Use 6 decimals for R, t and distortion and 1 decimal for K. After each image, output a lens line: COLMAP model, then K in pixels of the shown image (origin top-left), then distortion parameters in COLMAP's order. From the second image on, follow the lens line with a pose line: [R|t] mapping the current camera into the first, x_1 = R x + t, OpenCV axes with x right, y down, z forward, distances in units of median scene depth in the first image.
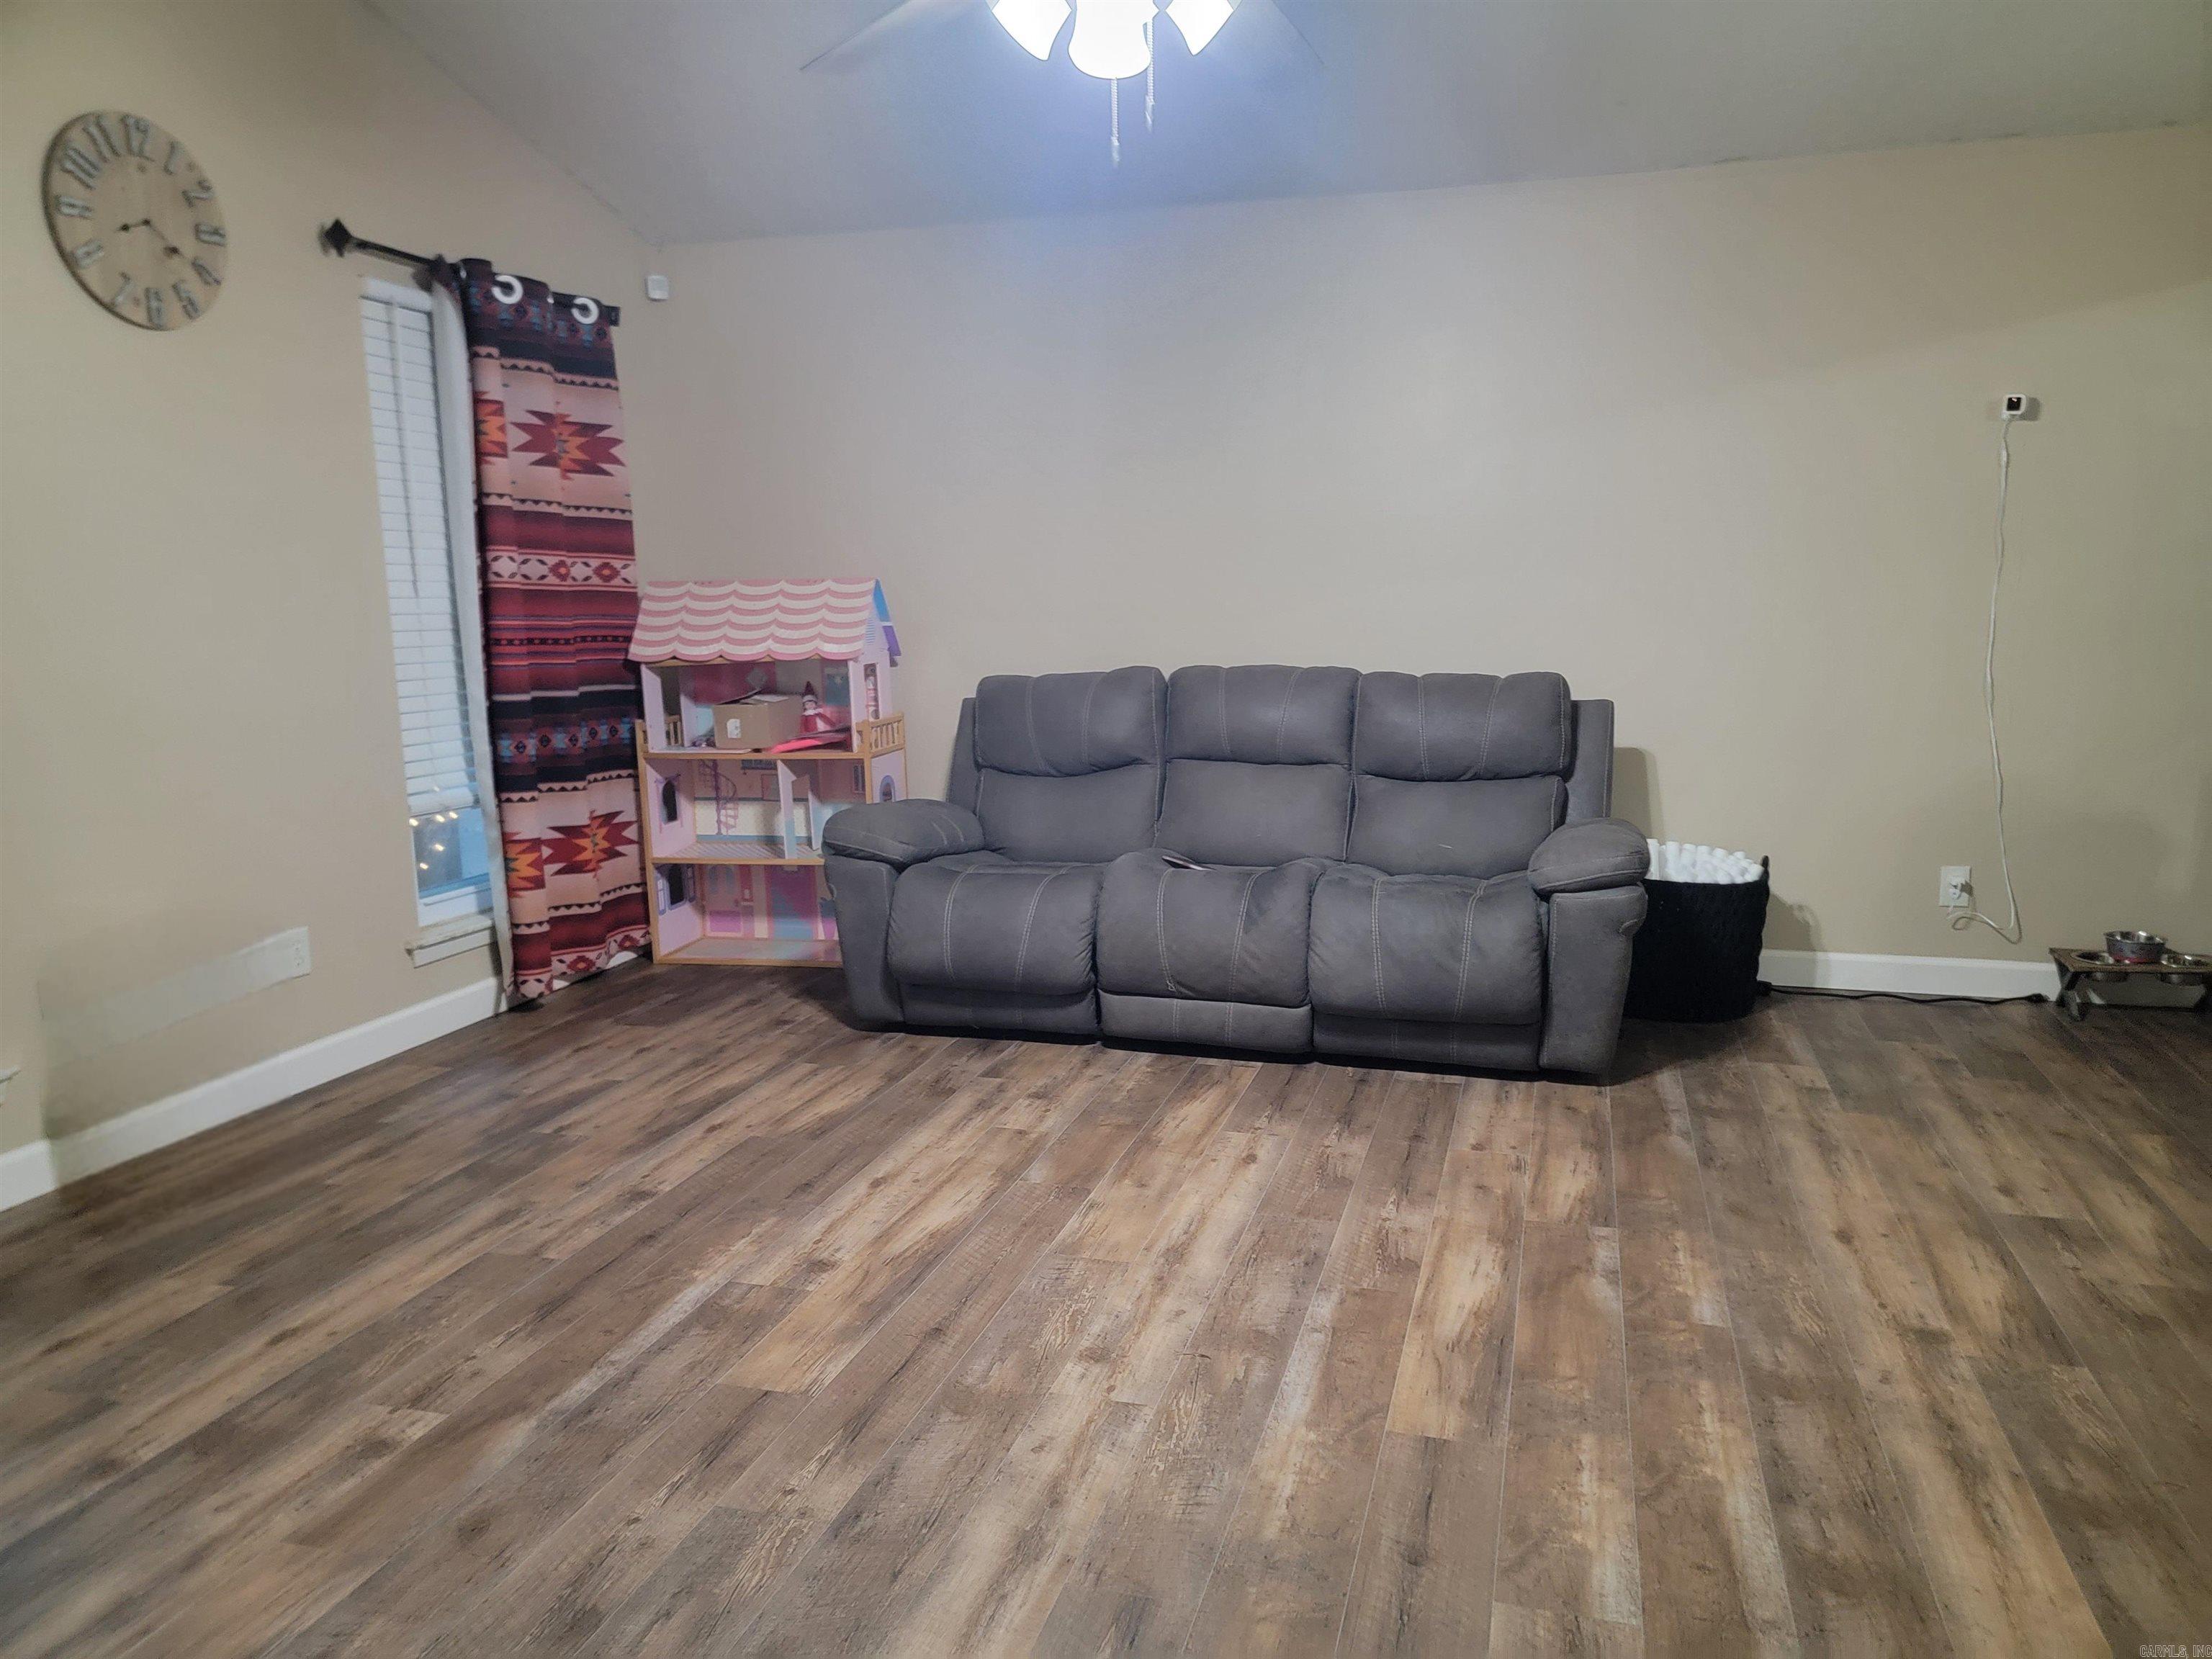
lens RADIAL K [[1573.7, 0, 1151.1], [0, 1573.7, 859.4], [0, 0, 1]] dist [0.100987, -0.089932]
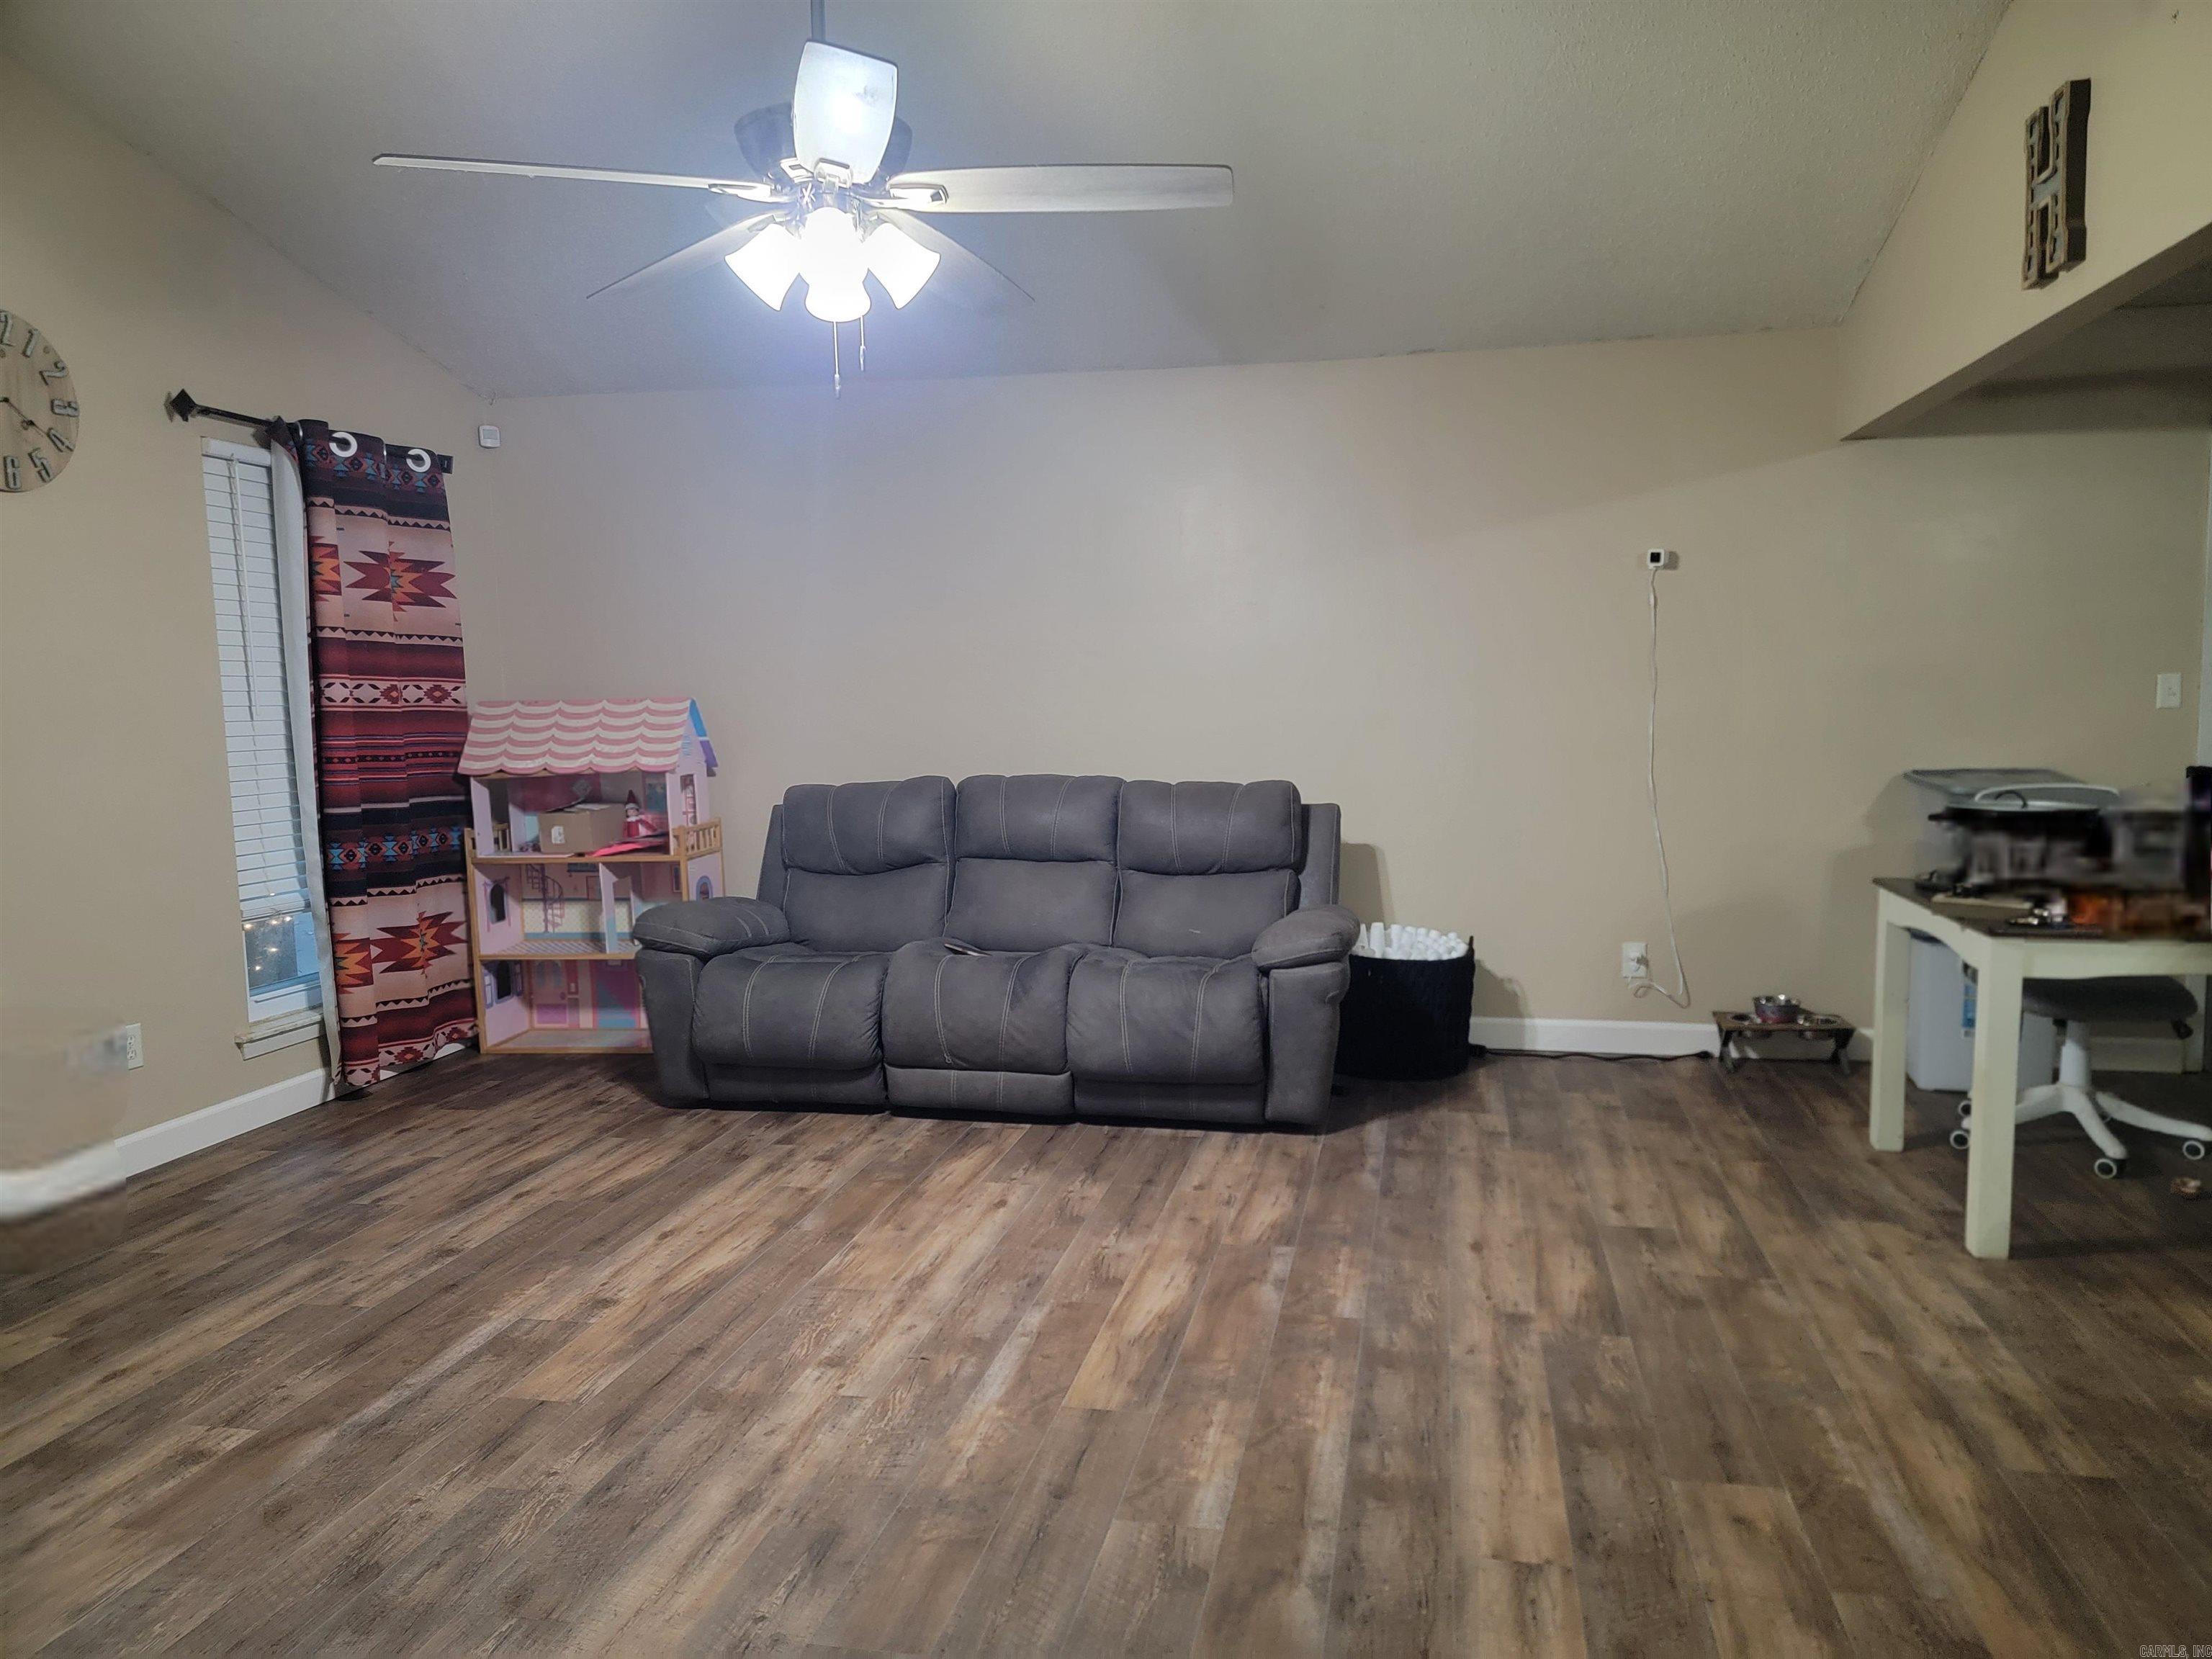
lens RADIAL K [[1559.5, 0, 1156.6], [0, 1559.5, 869.1], [0, 0, 1]] dist [0.109368, -0.094108]
pose [[0.996861, -0.012735, 0.078142, 0.083786], [0.016849, 0.998494, -0.052211, 0.006257], [-0.077359, 0.053364, 0.995574, -0.154153]]
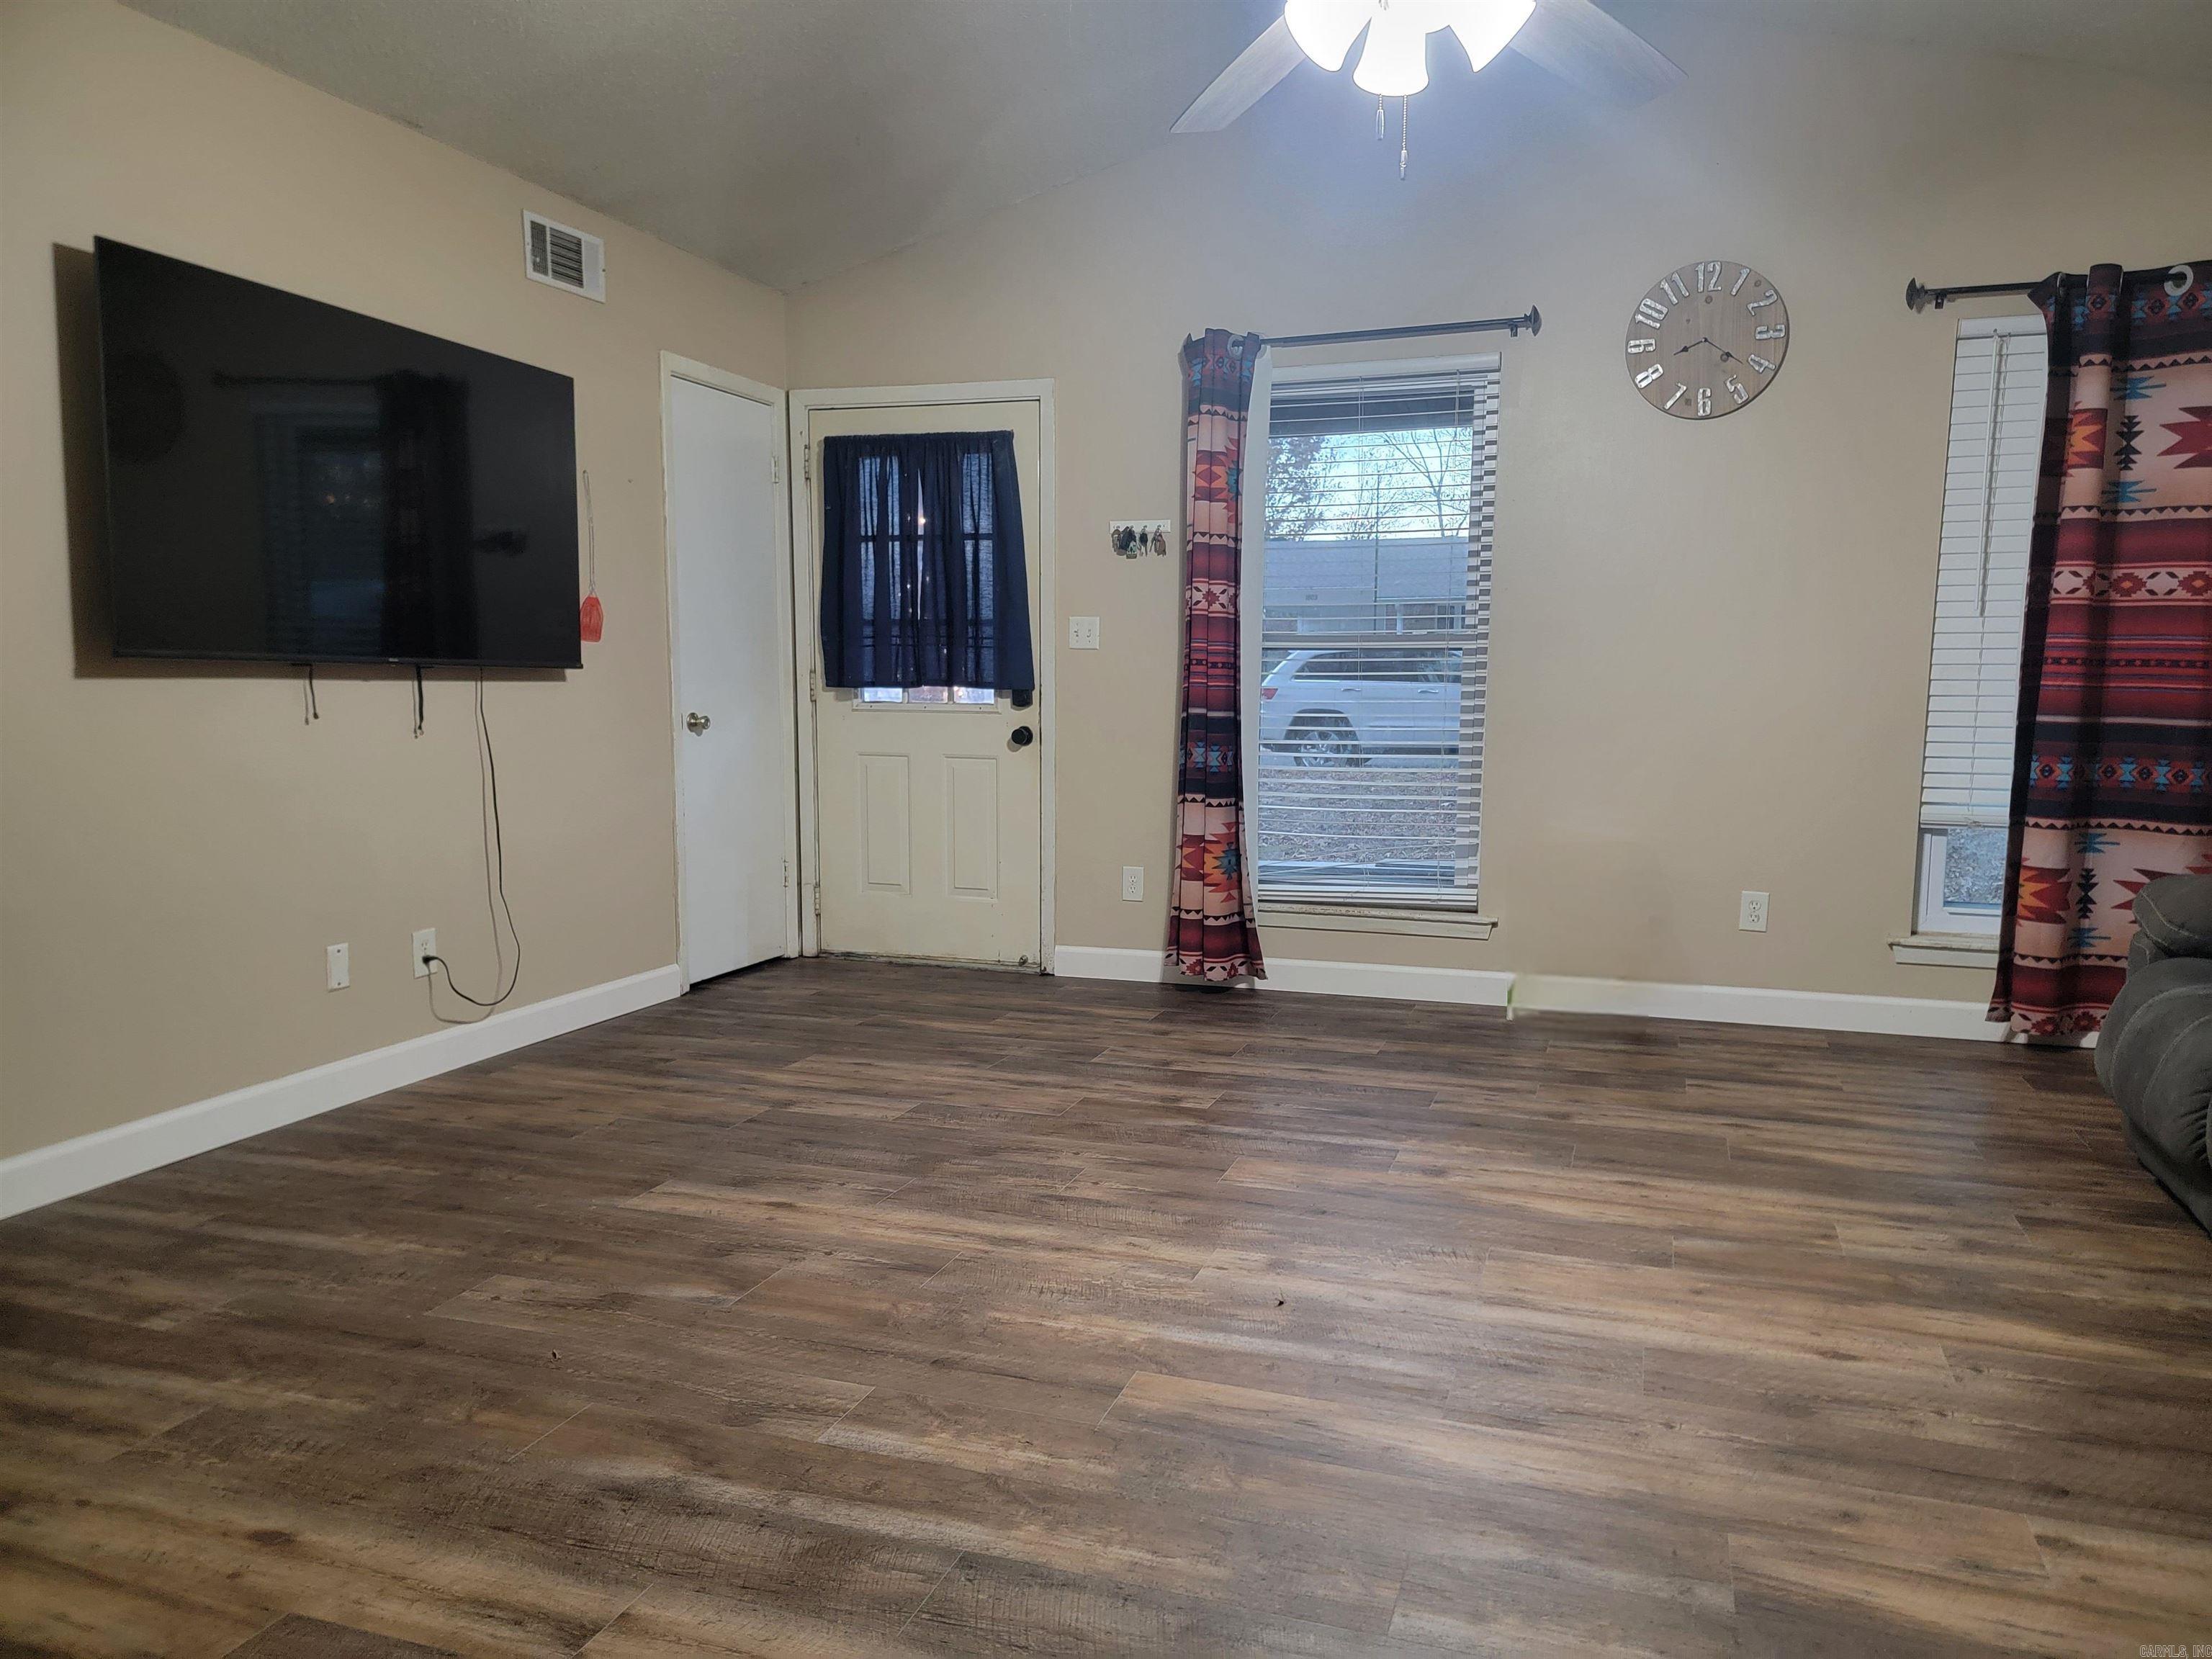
lens RADIAL K [[1559.5, 0, 1156.6], [0, 1559.5, 869.1], [0, 0, 1]] dist [0.109368, -0.094108]
pose [[-0.074490, 0.132152, -0.988427, 0.720447], [-0.171456, 0.974723, 0.143241, -0.071040], [0.982372, 0.180142, -0.049949, 0.646725]]
